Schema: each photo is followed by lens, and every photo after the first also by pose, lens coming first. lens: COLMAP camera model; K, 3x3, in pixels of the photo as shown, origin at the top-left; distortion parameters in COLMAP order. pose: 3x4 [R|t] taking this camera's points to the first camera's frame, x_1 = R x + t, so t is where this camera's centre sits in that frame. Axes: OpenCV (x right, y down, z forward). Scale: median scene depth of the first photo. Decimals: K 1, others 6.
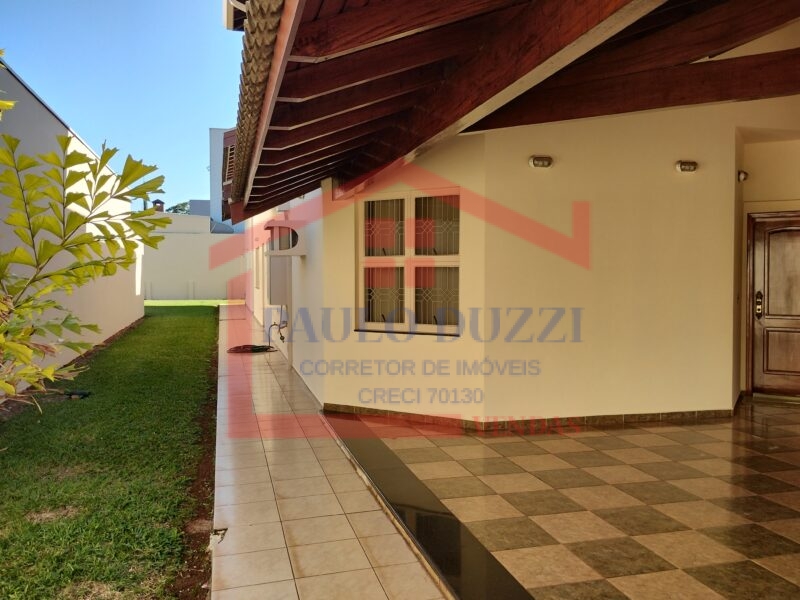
lens RADIAL K [[673.4, 0, 398.6], [0, 673.4, 288.3], [0, 0, 1]] dist [0.071059, -0.068560]
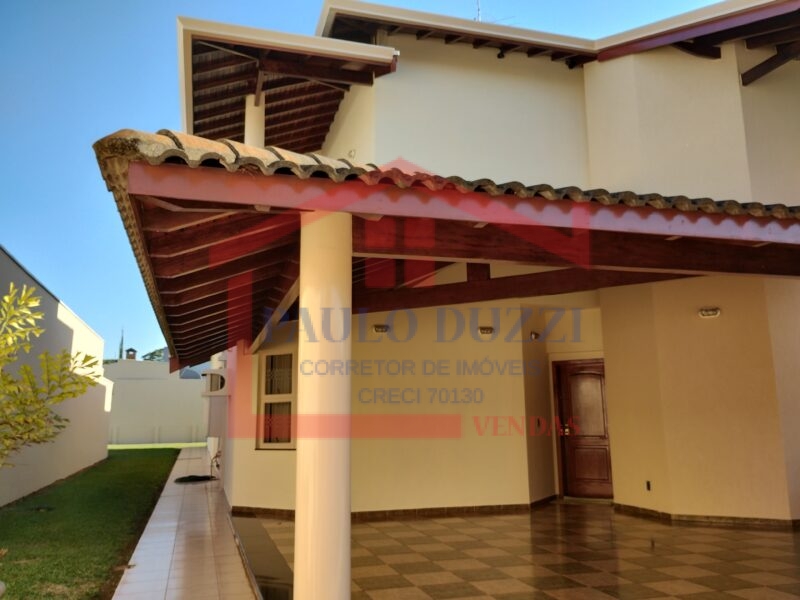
lens RADIAL K [[673.4, 0, 404.2], [0, 673.4, 300.1], [0, 0, 1]] dist [0.071059, -0.068560]
pose [[0.999243, -0.005732, 0.038486, 0.184529], [0.013045, 0.981202, -0.192541, 0.033692], [-0.036659, 0.192897, 0.980534, -0.421539]]
